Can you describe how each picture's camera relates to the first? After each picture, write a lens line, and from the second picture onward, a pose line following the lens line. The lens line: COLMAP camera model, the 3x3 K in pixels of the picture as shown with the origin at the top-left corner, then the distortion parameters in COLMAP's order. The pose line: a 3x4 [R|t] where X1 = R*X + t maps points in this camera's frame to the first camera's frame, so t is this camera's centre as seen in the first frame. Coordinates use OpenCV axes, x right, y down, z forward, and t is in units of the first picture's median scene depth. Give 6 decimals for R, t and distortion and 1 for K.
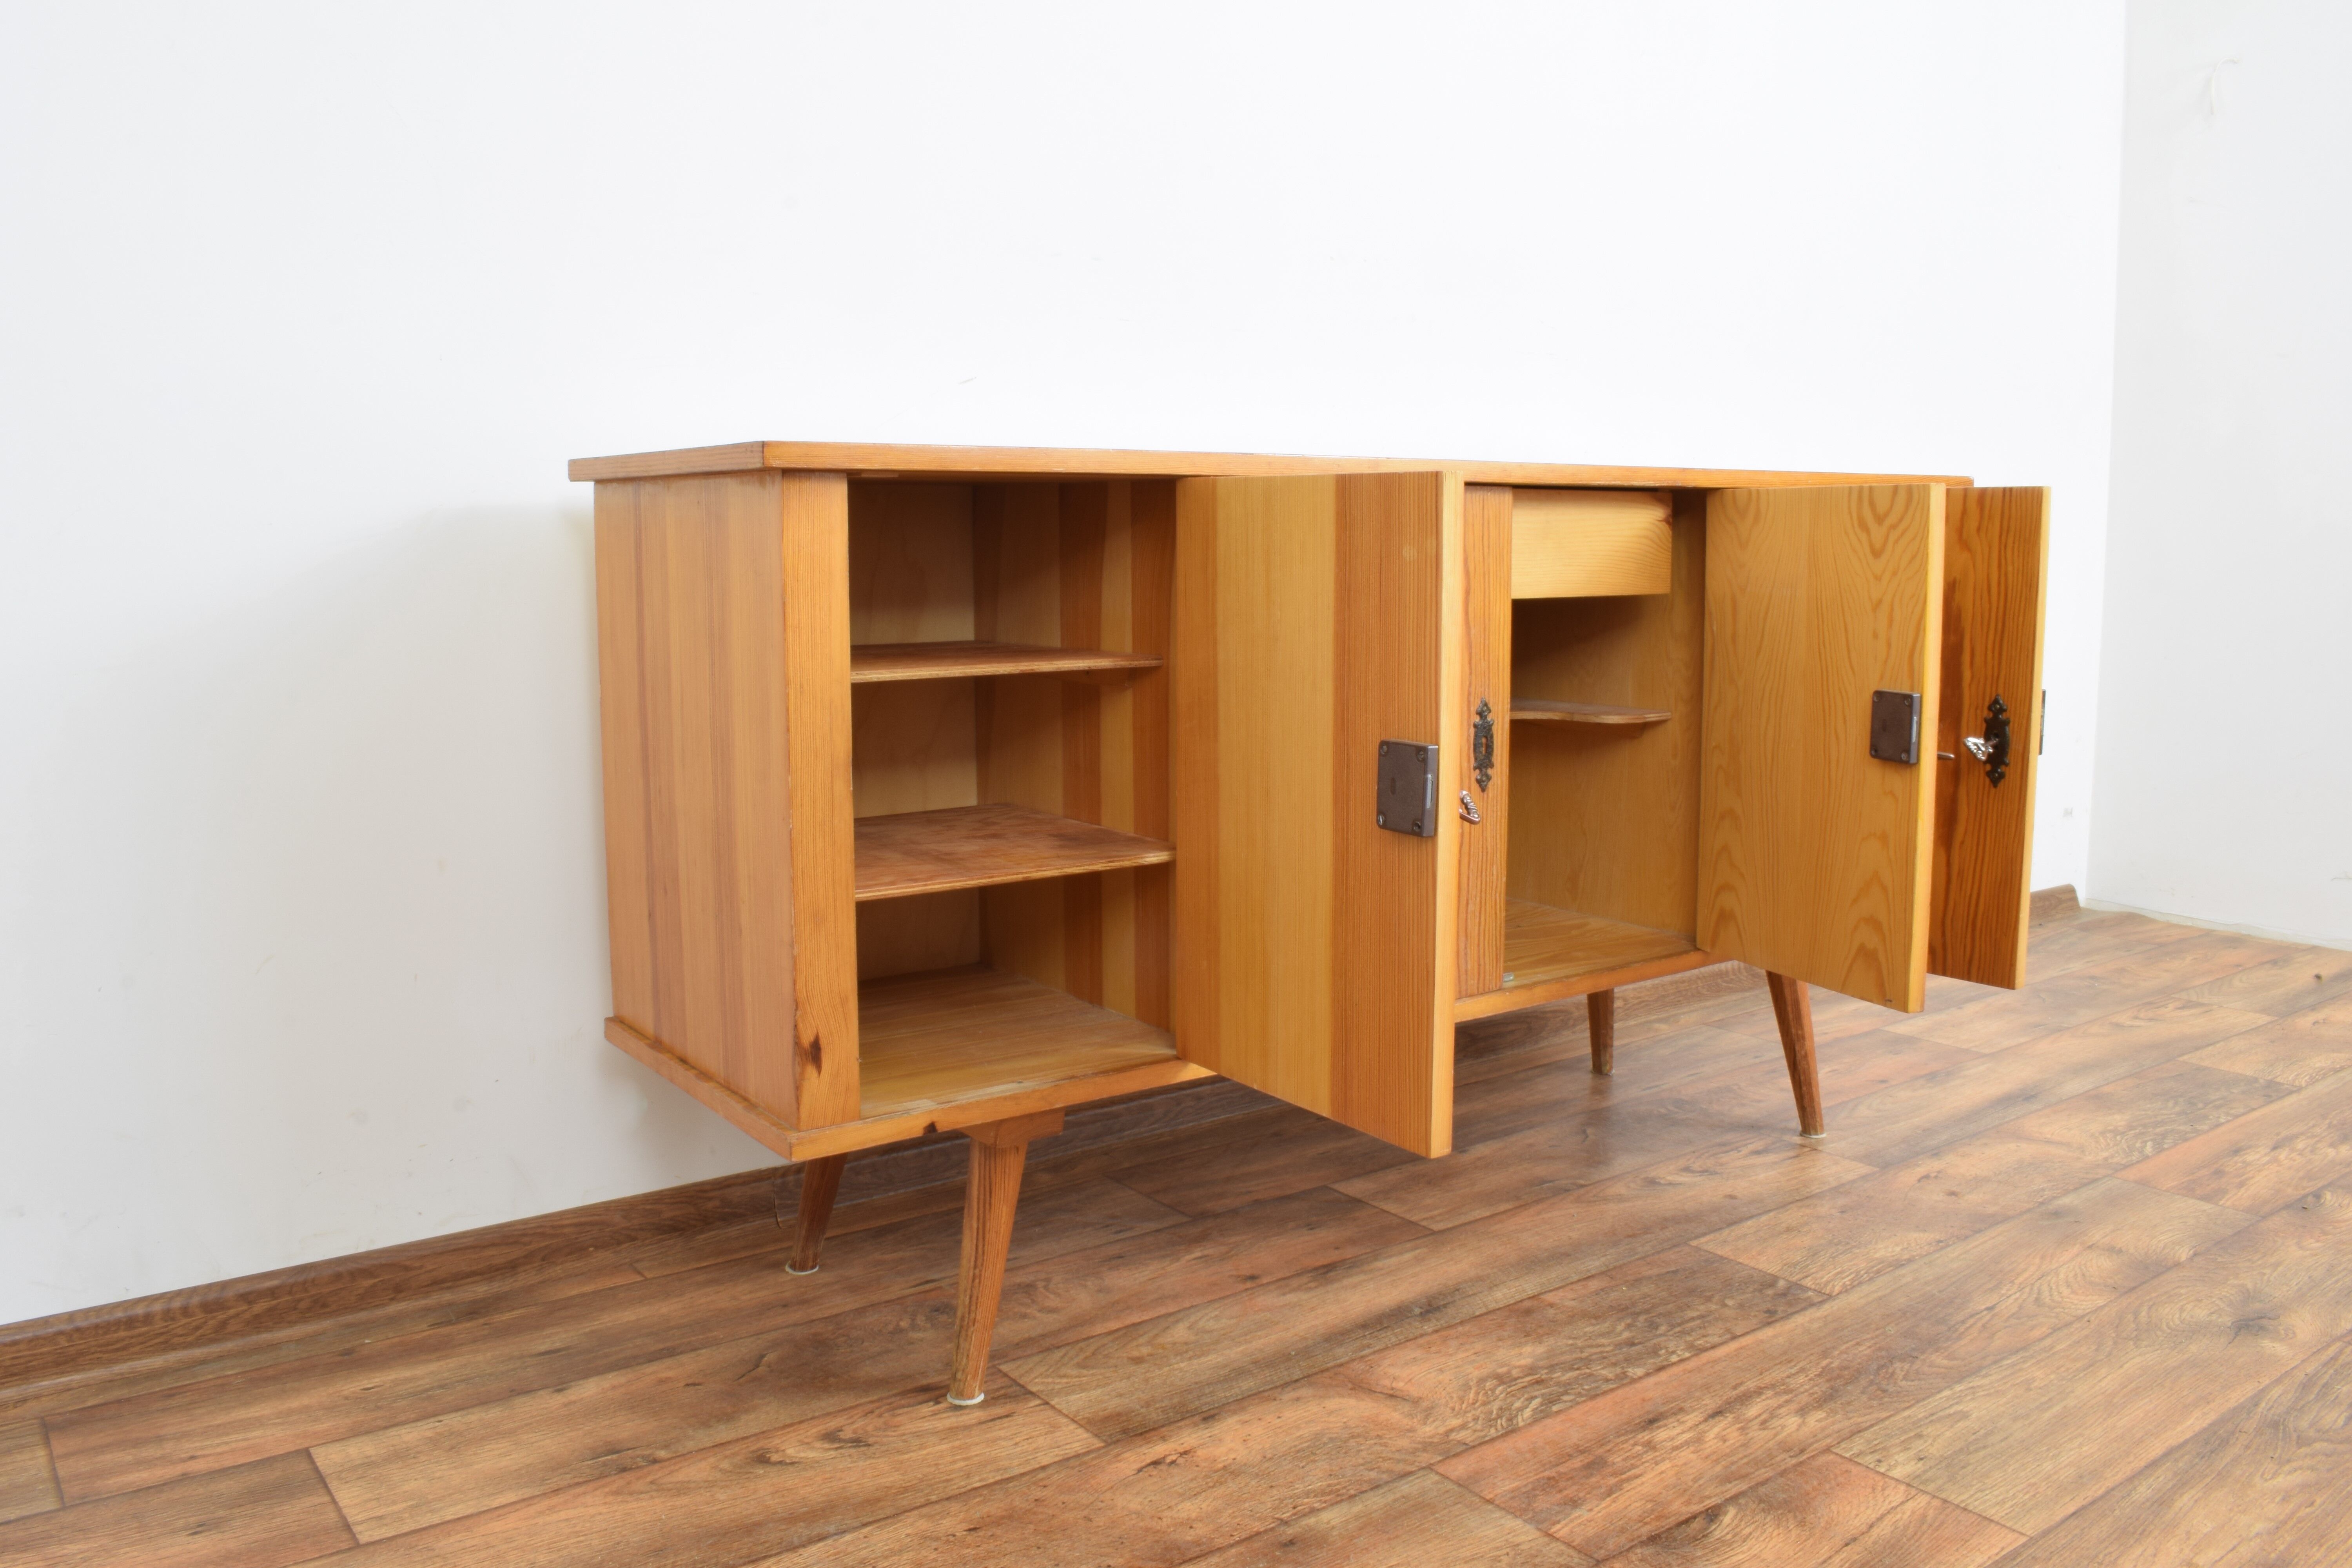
lens RADIAL K [[1892.2, 0, 1176.0], [0, 1892.2, 784.0], [0, 0, 1]] dist [-0.100861, 0.011542]
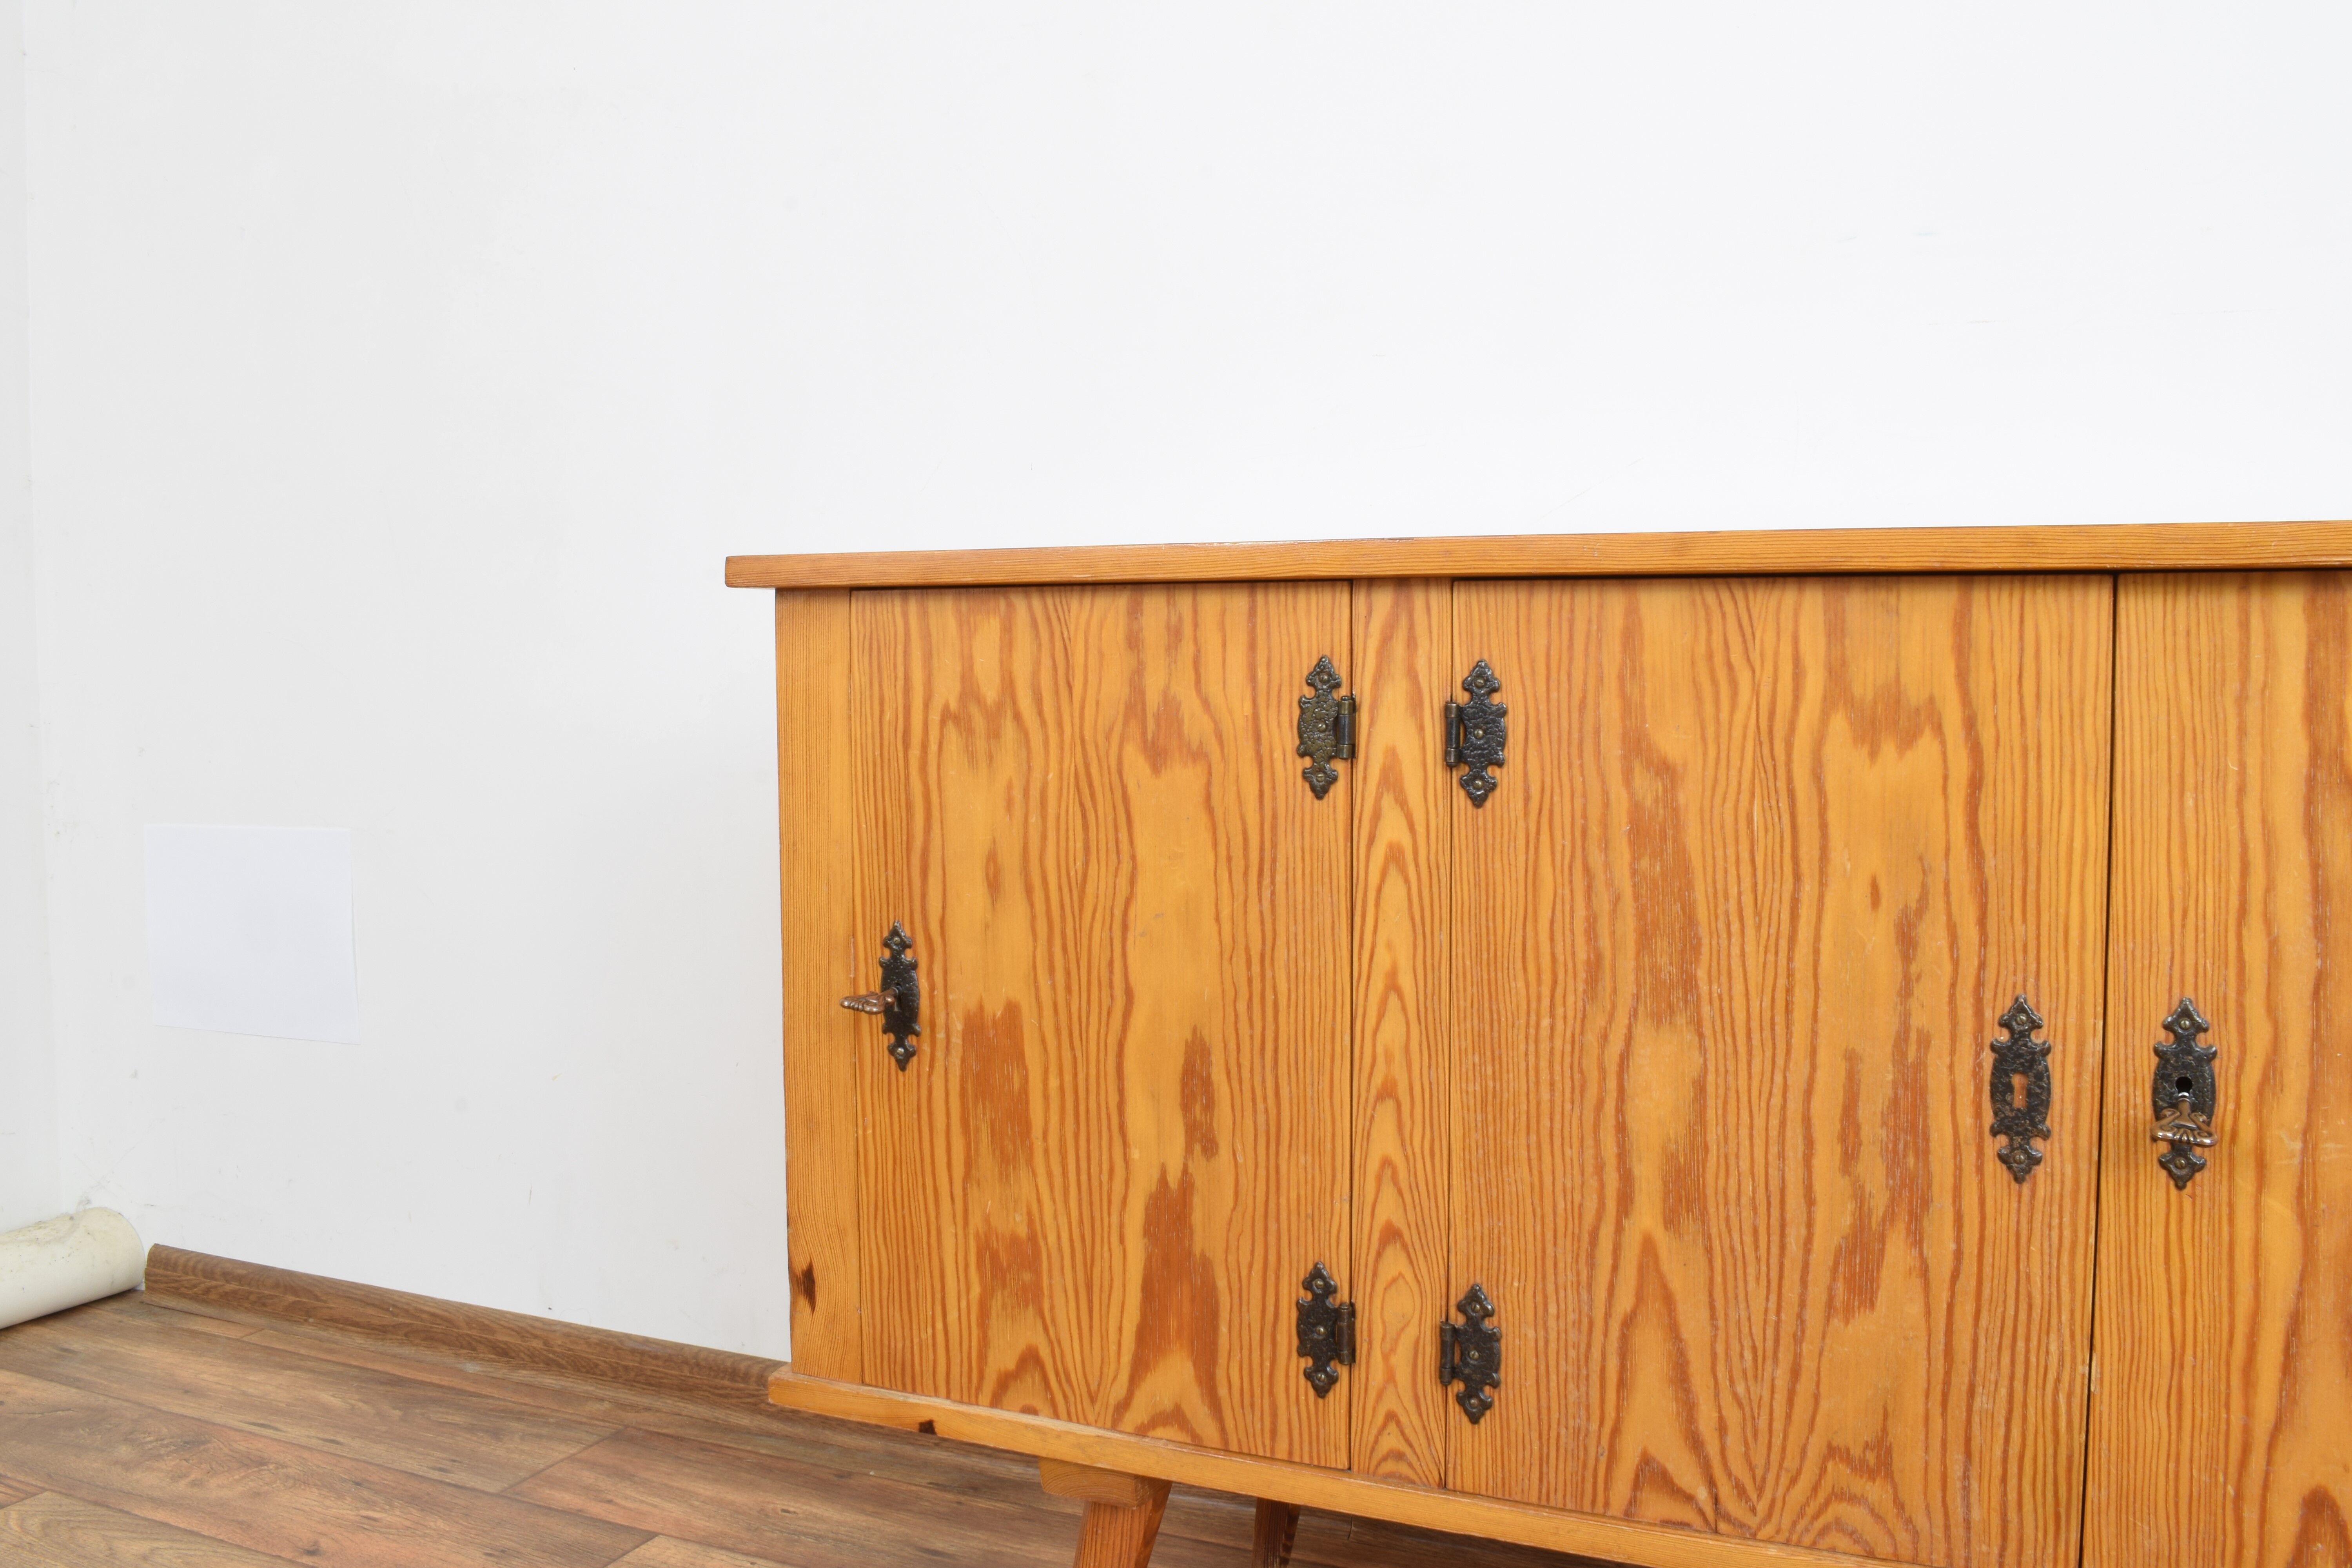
lens RADIAL K [[2055.1, 0, 1176.0], [0, 2055.1, 784.0], [0, 0, 1]] dist [-0.089544, -0.000559]
pose [[0.481476, 0.059064, -0.874467, 0.558539], [-0.114701, 0.993392, 0.003943, -0.083621], [0.868921, 0.098404, 0.485069, 0.578282]]
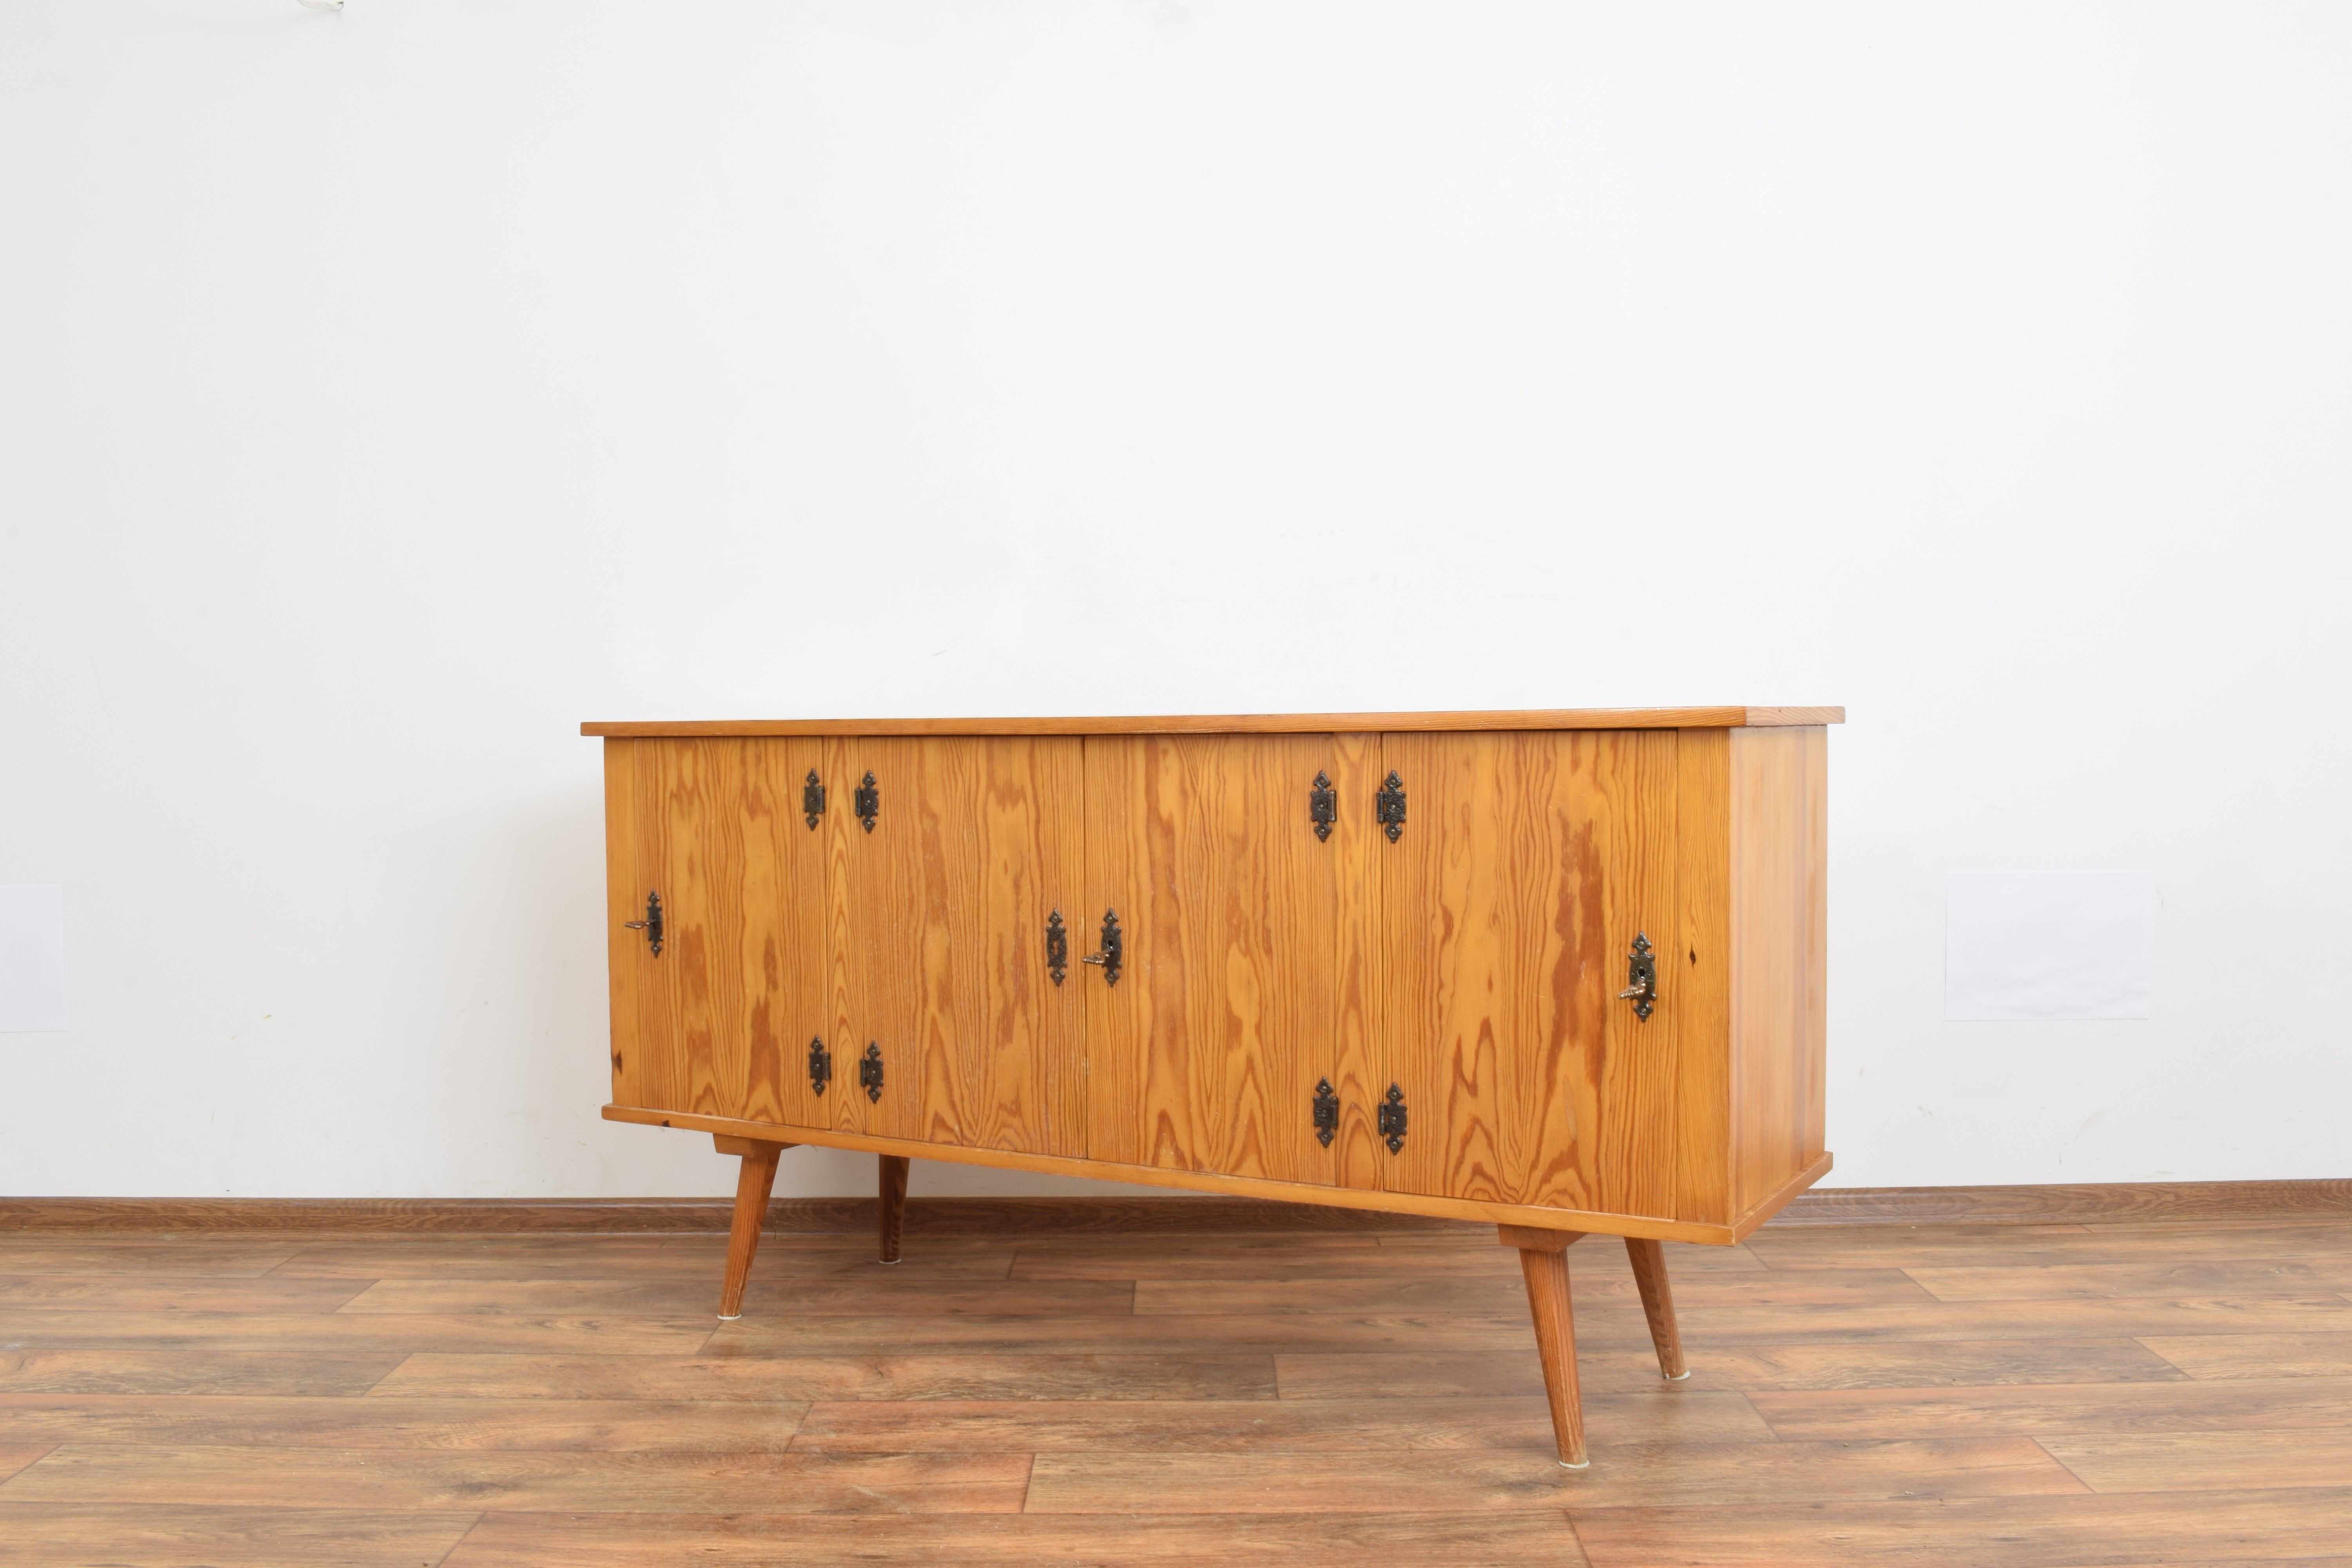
lens RADIAL K [[2170.3, 0, 1176.0], [0, 2170.3, 784.0], [0, 0, 1]] dist [-0.083717, -0.006614]
pose [[0.402875, 0.026715, -0.914865, 1.580607], [-0.112697, 0.993415, -0.020619, -0.113130], [0.908290, 0.111409, 0.403233, 0.532961]]
